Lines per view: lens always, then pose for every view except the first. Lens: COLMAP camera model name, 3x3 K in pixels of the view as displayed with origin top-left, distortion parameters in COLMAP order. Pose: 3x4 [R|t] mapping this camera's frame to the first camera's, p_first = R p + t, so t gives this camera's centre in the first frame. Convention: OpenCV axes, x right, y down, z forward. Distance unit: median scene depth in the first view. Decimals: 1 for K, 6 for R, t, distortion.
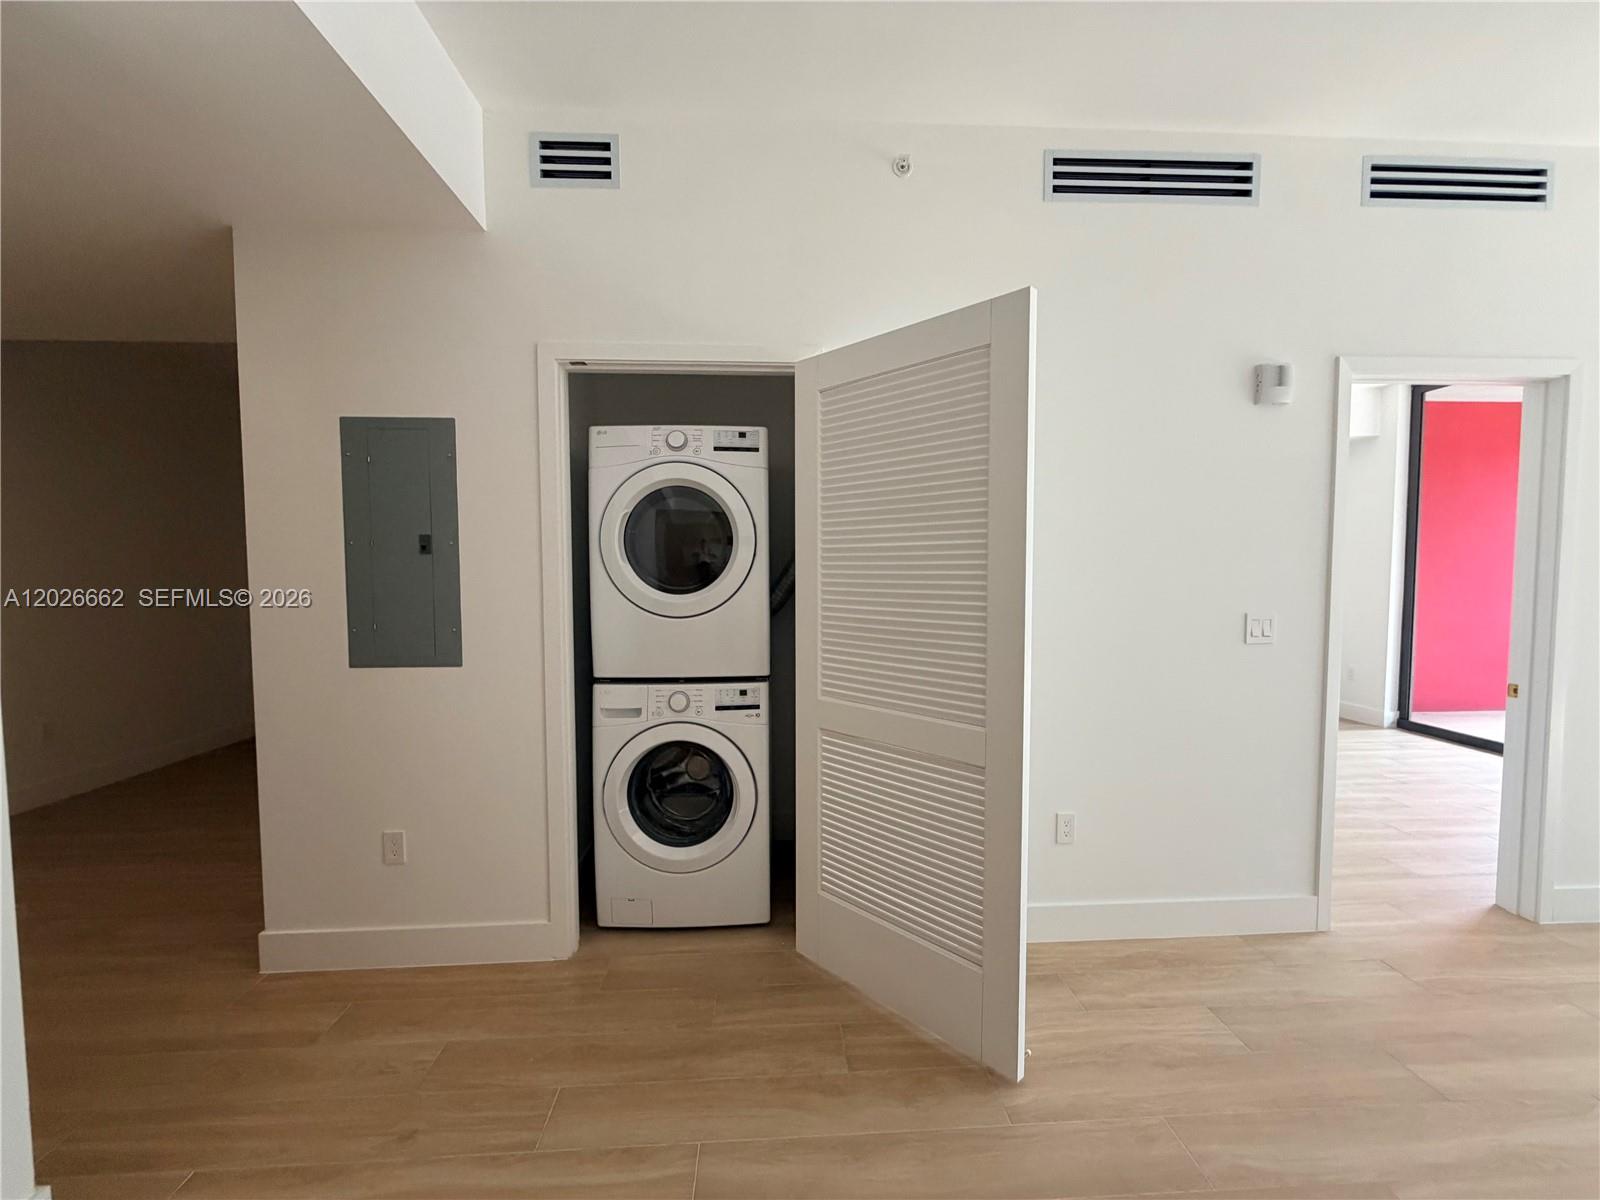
lens RADIAL K [[639.4, 0, 794.9], [0, 639.4, 598.4], [0, 0, 1]] dist [0.002109, -0.000916]
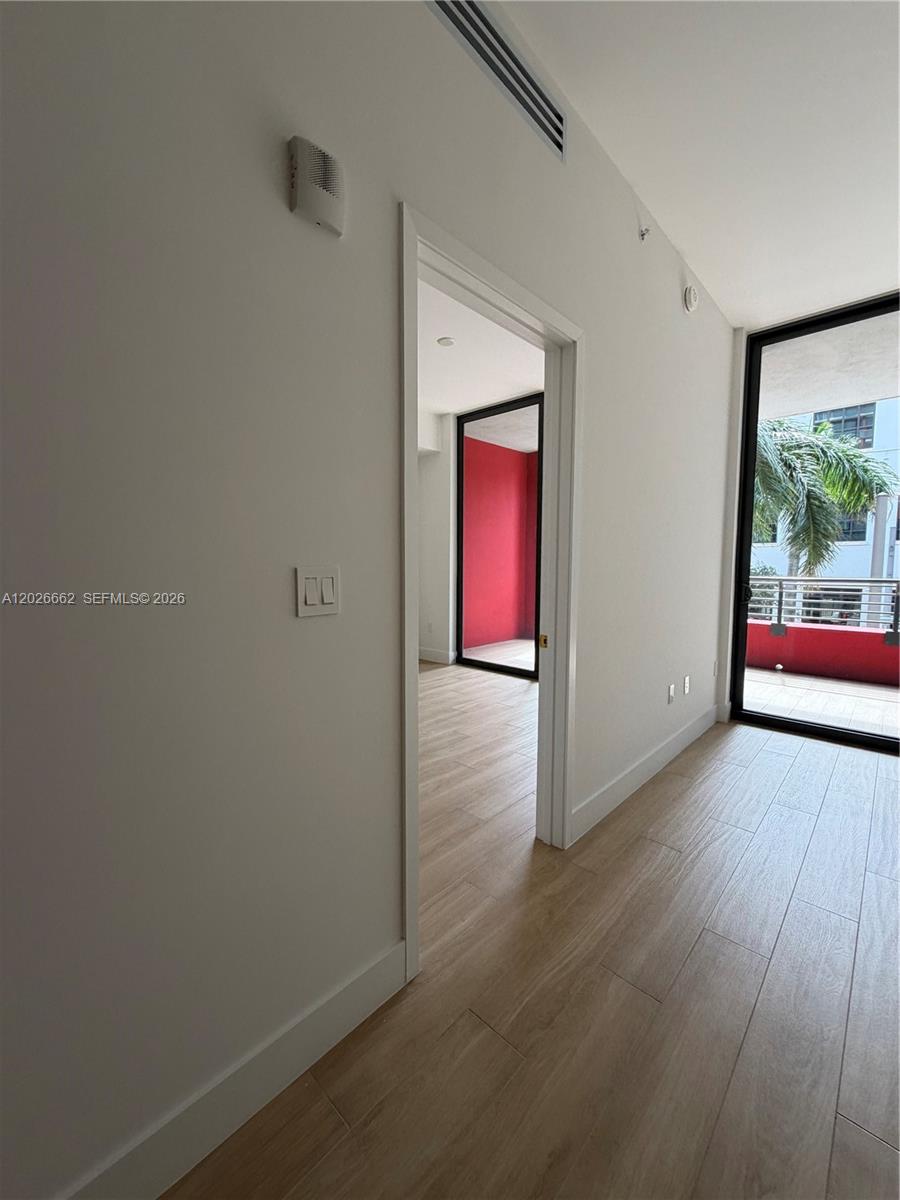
lens RADIAL K [[479.5, 0, 452.5], [0, 479.5, 592.7], [0, 0, 1]] dist [0.002109, -0.000916]
pose [[0.722176, -0.041397, 0.690469, 0.451767], [0.028938, 0.999142, 0.029636, 0.033776], [-0.691103, -0.001421, 0.722755, 0.515646]]
